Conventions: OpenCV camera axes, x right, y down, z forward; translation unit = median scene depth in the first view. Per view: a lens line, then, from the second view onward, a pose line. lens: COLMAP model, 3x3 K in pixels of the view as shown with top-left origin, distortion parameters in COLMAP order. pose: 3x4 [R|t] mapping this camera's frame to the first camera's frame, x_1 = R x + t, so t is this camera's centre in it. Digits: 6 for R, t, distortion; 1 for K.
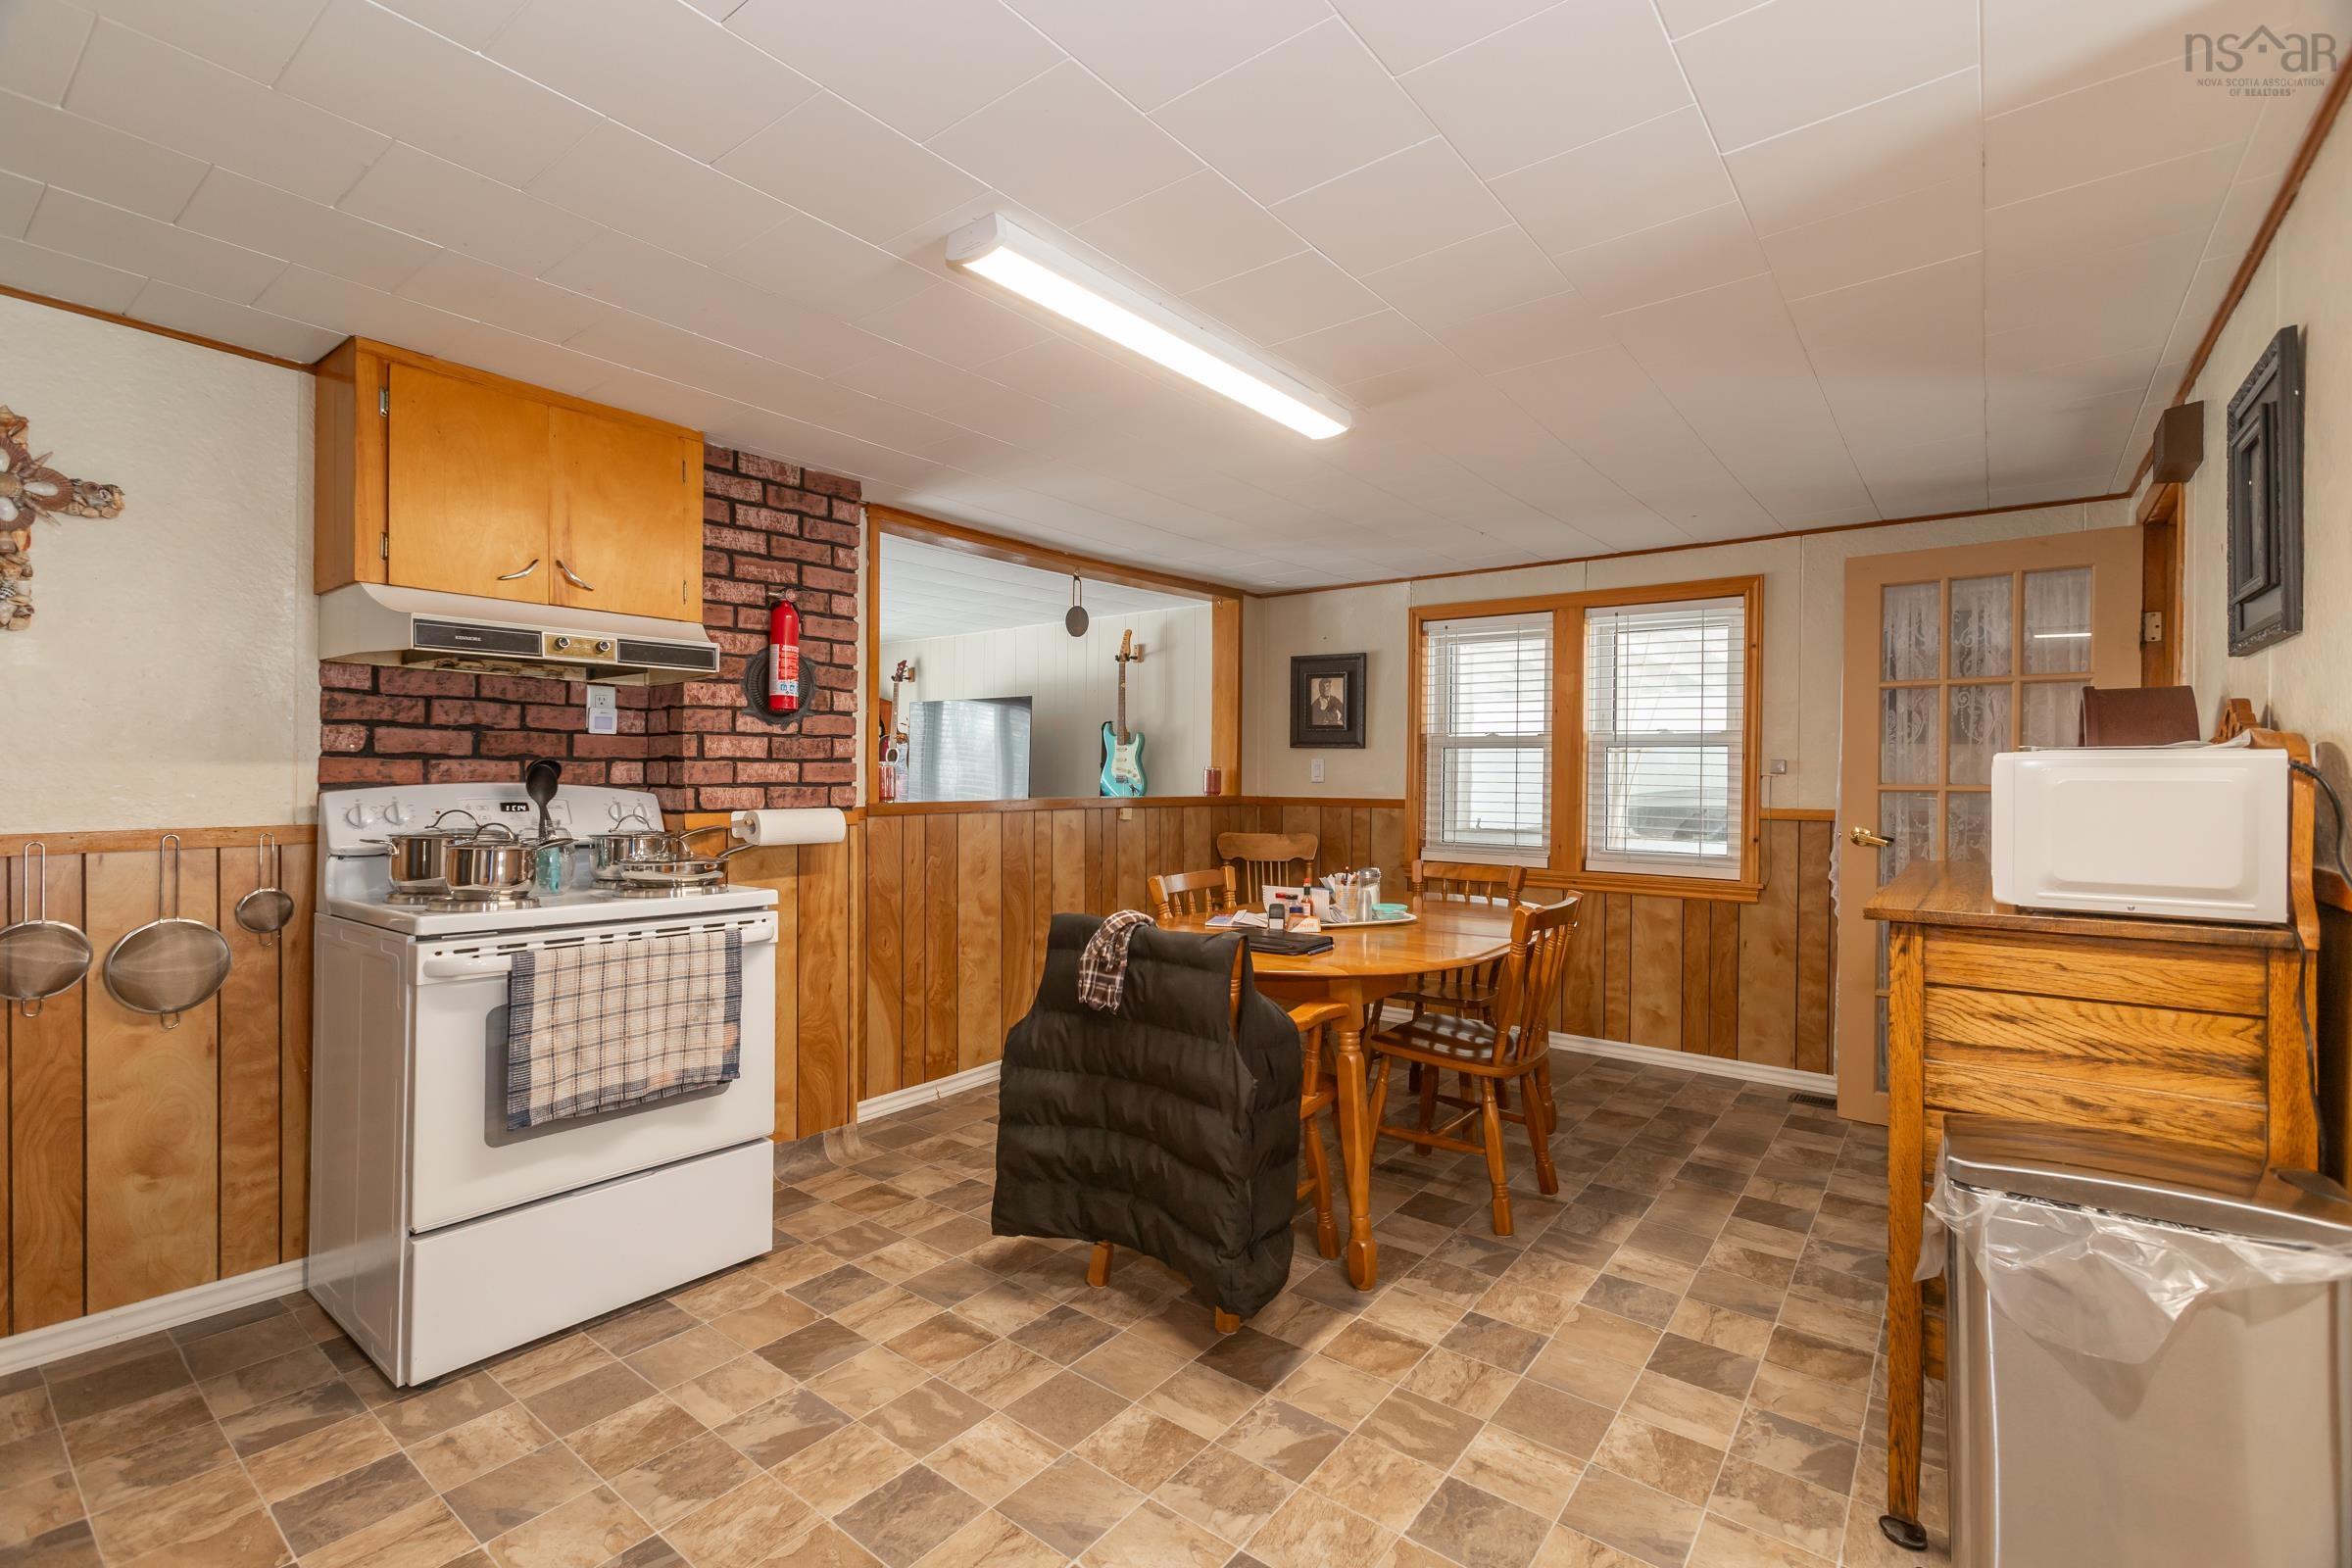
lens RADIAL K [[1044.4, 0, 1173.1], [0, 1044.4, 777.6], [0, 0, 1]] dist [-0.020506, 0.014224]
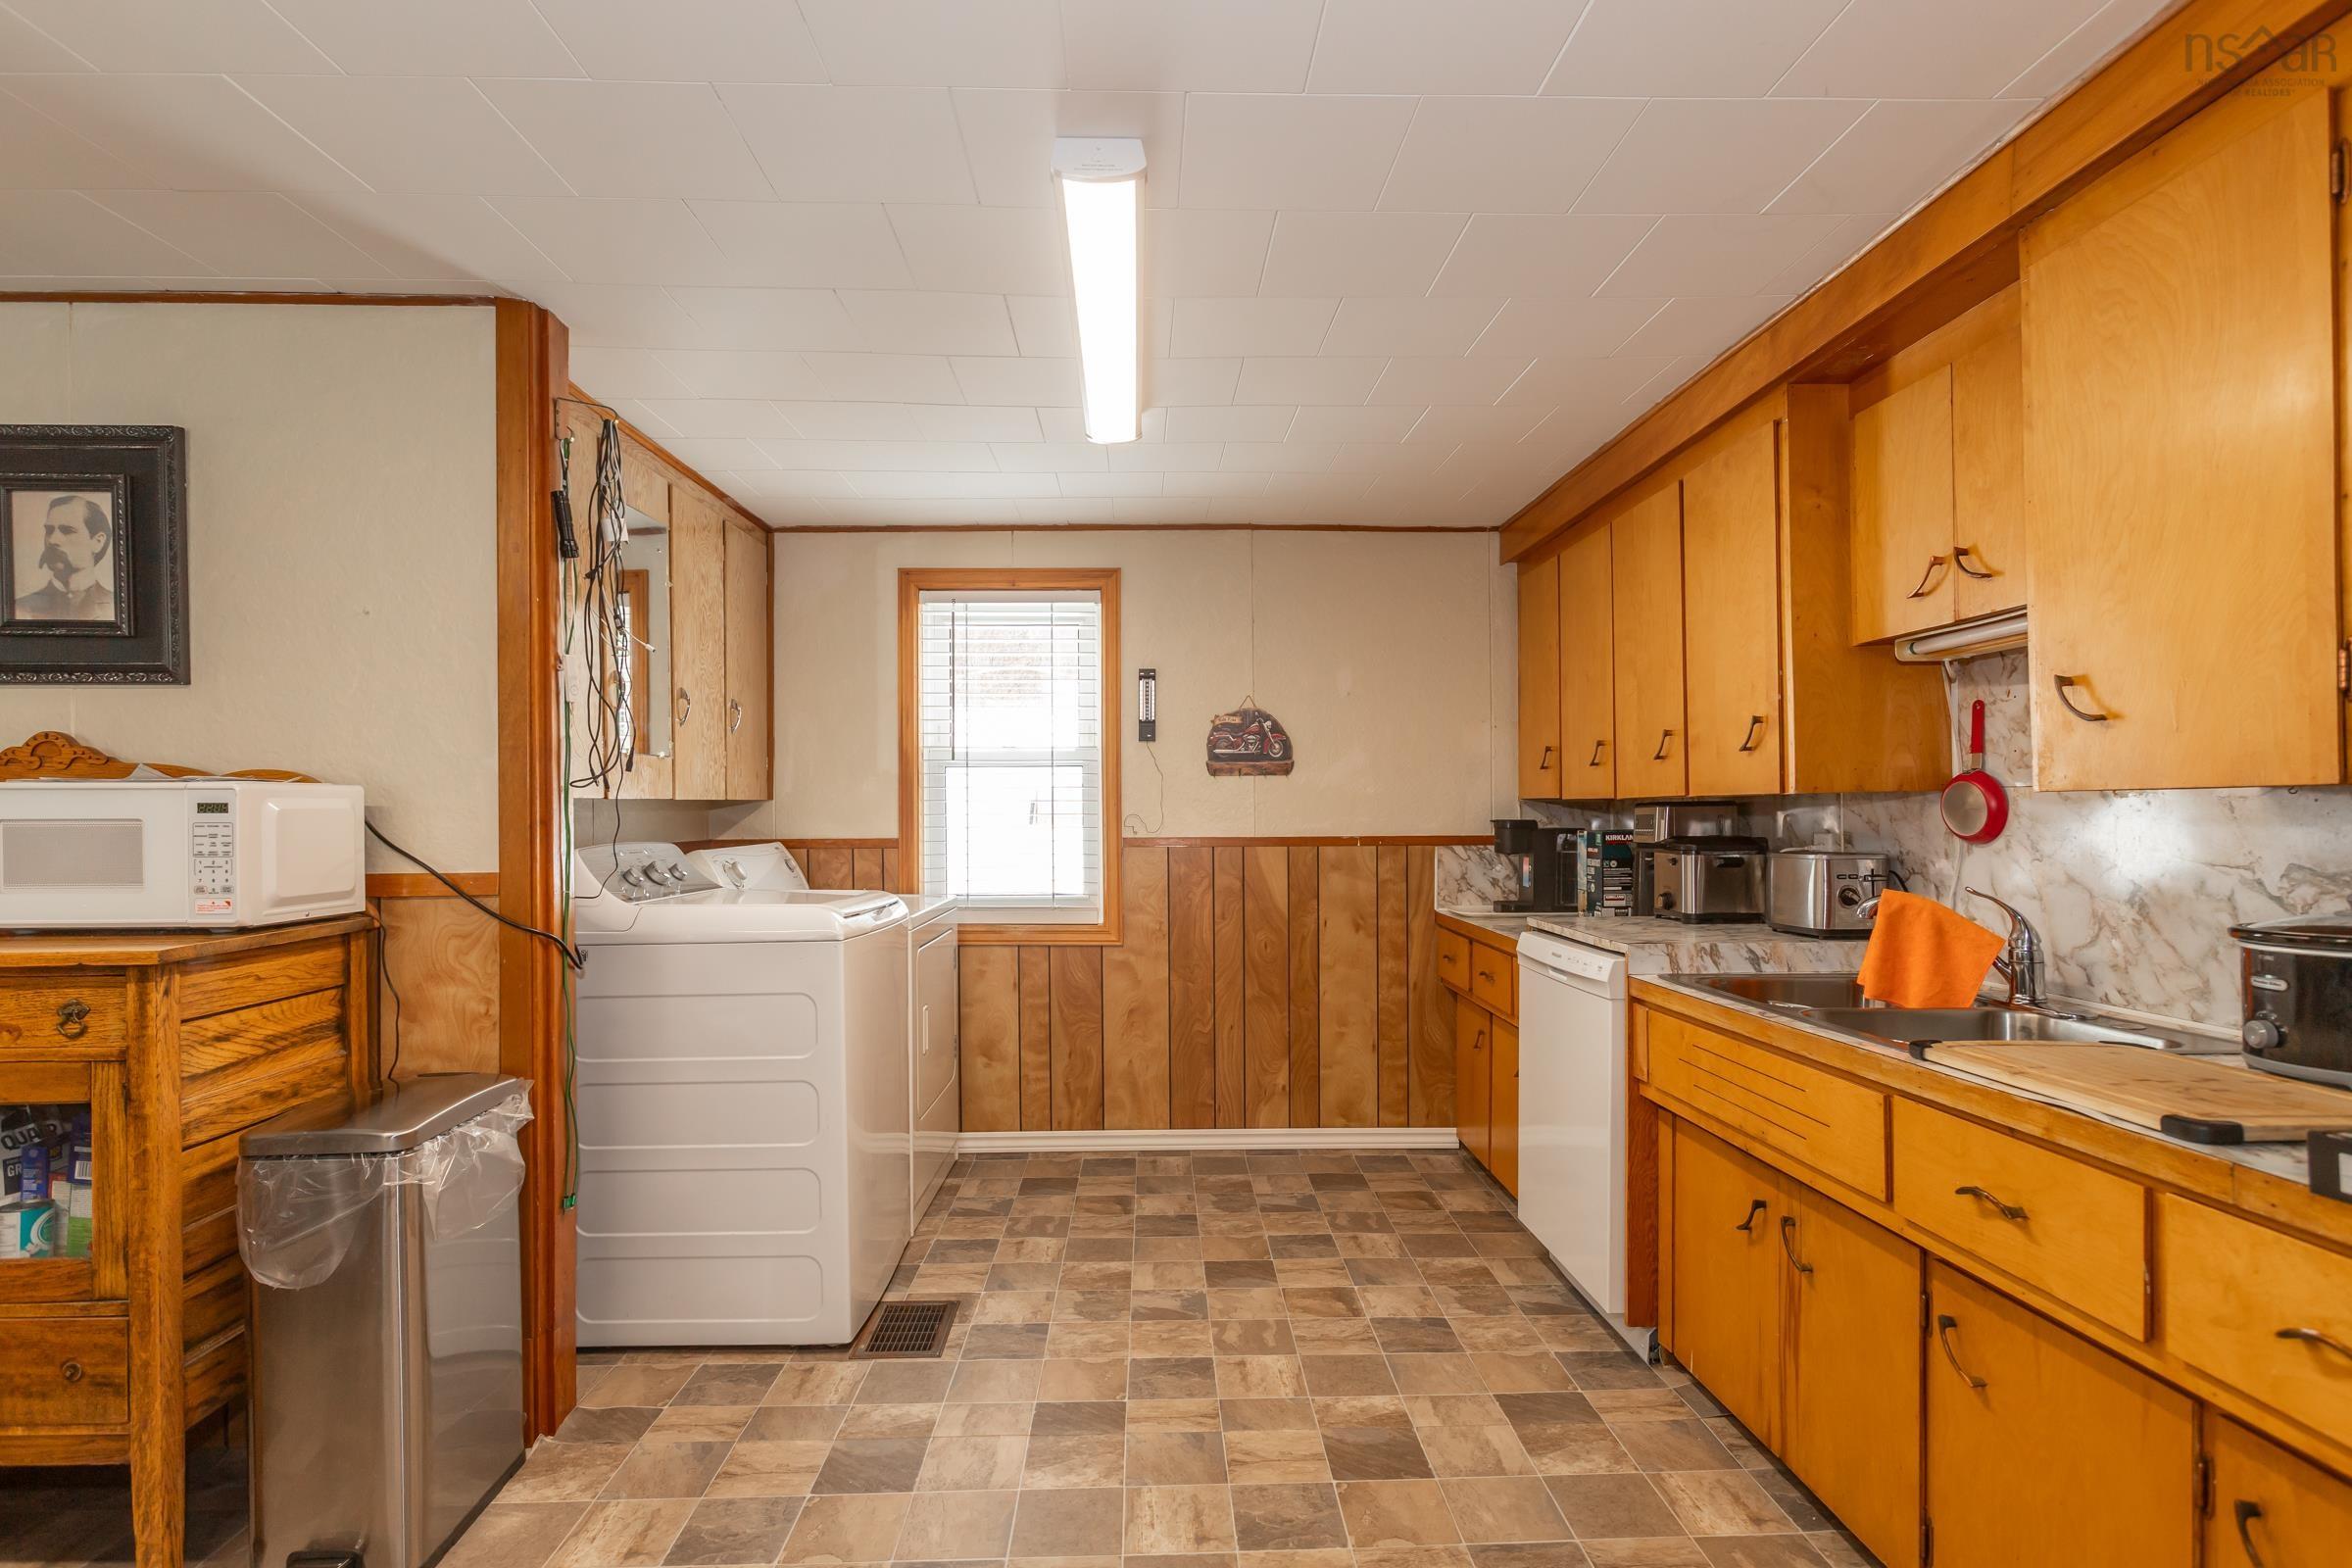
lens RADIAL K [[1201.9, 0, 1169.4], [0, 1201.9, 818.1], [0, 0, 1]] dist [-0.003734, 0.005392]
pose [[-0.634027, -0.007831, 0.773271, -0.448172], [0.002381, 0.999924, 0.012079, -0.000077], [-0.773307, 0.009499, -0.633960, 0.635306]]
